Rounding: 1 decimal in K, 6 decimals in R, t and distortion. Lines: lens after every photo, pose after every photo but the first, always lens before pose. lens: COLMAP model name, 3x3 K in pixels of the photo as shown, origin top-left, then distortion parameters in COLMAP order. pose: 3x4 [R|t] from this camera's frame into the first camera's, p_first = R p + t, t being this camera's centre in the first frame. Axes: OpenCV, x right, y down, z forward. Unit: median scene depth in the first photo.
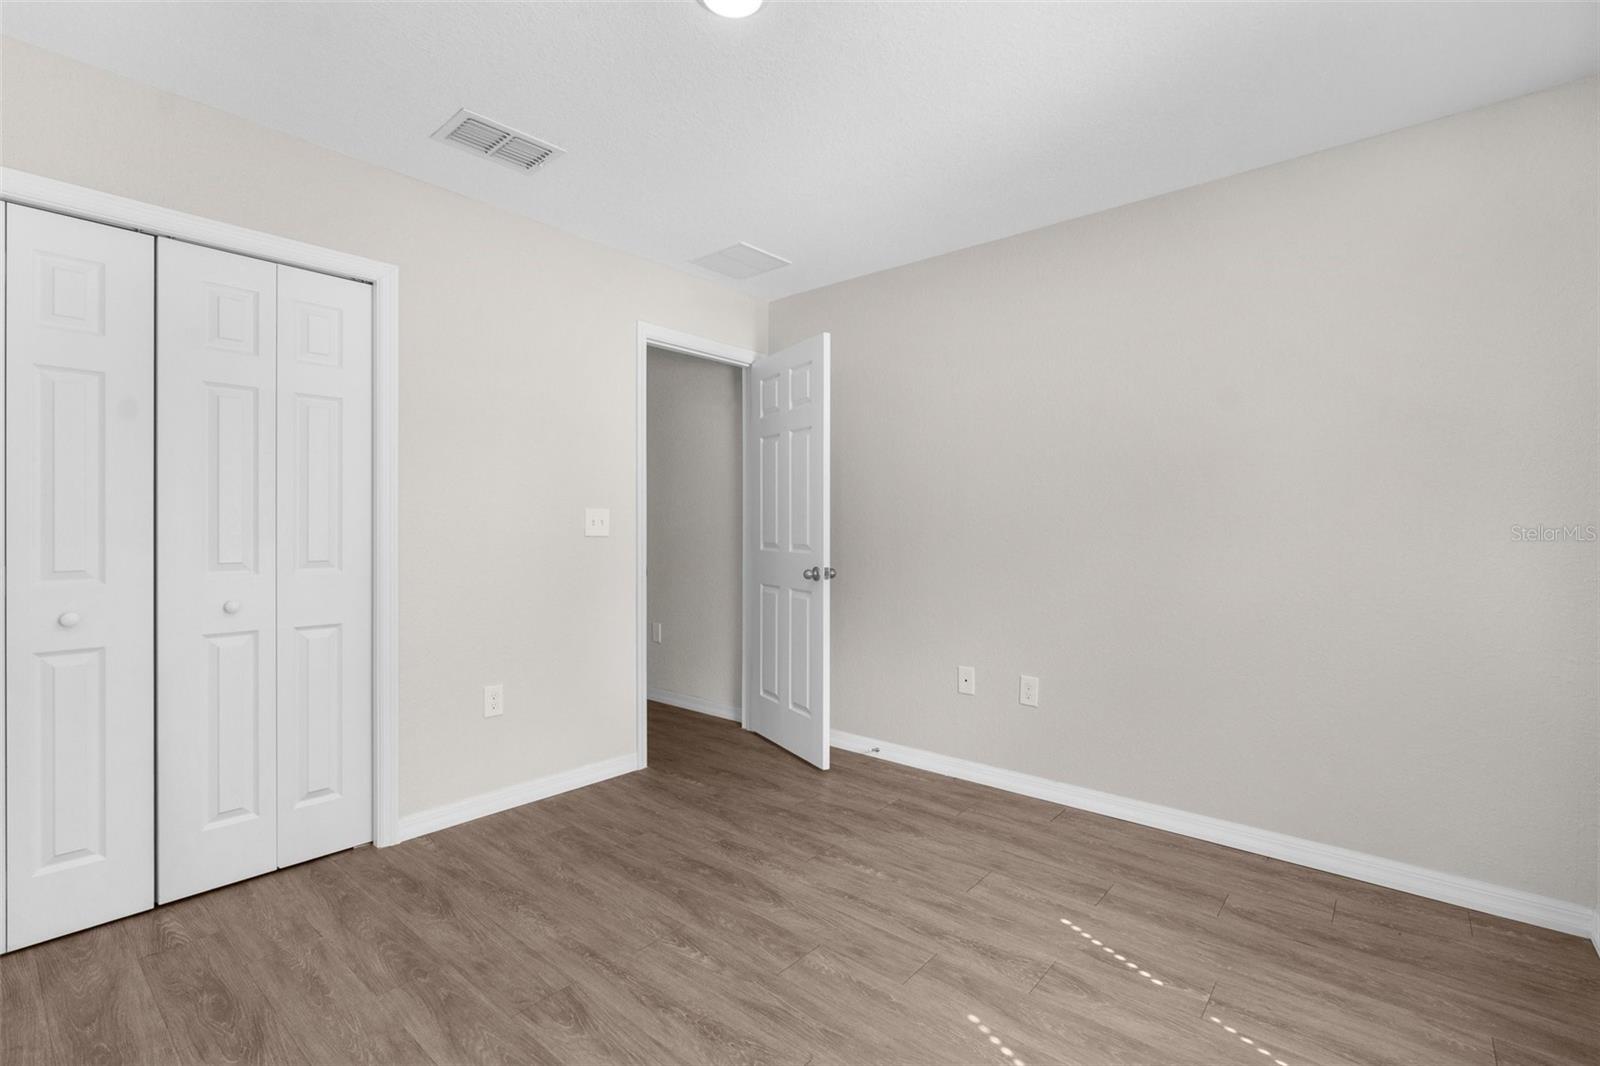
lens RADIAL K [[726.1, 0, 802.5], [0, 726.1, 533.6], [0, 0, 1]] dist [-0.003724, -0.000118]
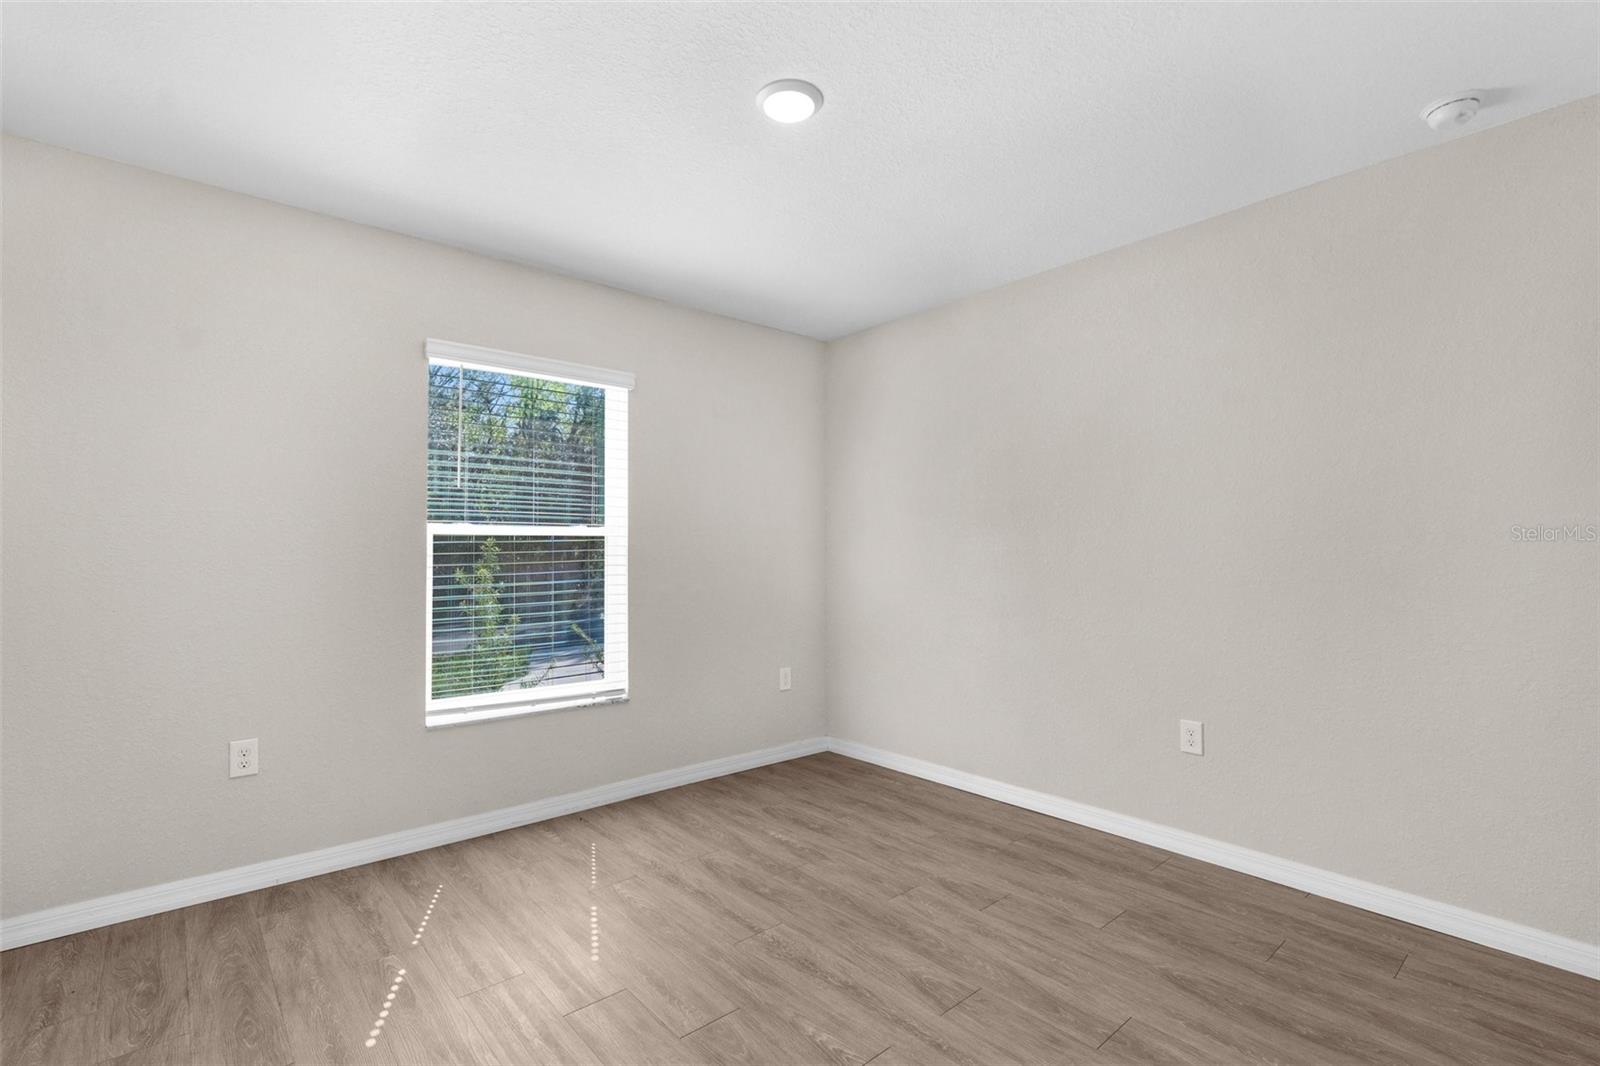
lens RADIAL K [[726.1, 0, 802.5], [0, 726.1, 533.6], [0, 0, 1]] dist [-0.003724, -0.000118]
pose [[-0.988082, 0.001153, 0.153926, -0.279184], [-0.001865, 0.999809, -0.019457, -0.022304], [-0.153919, -0.019512, -0.987891, 2.021733]]
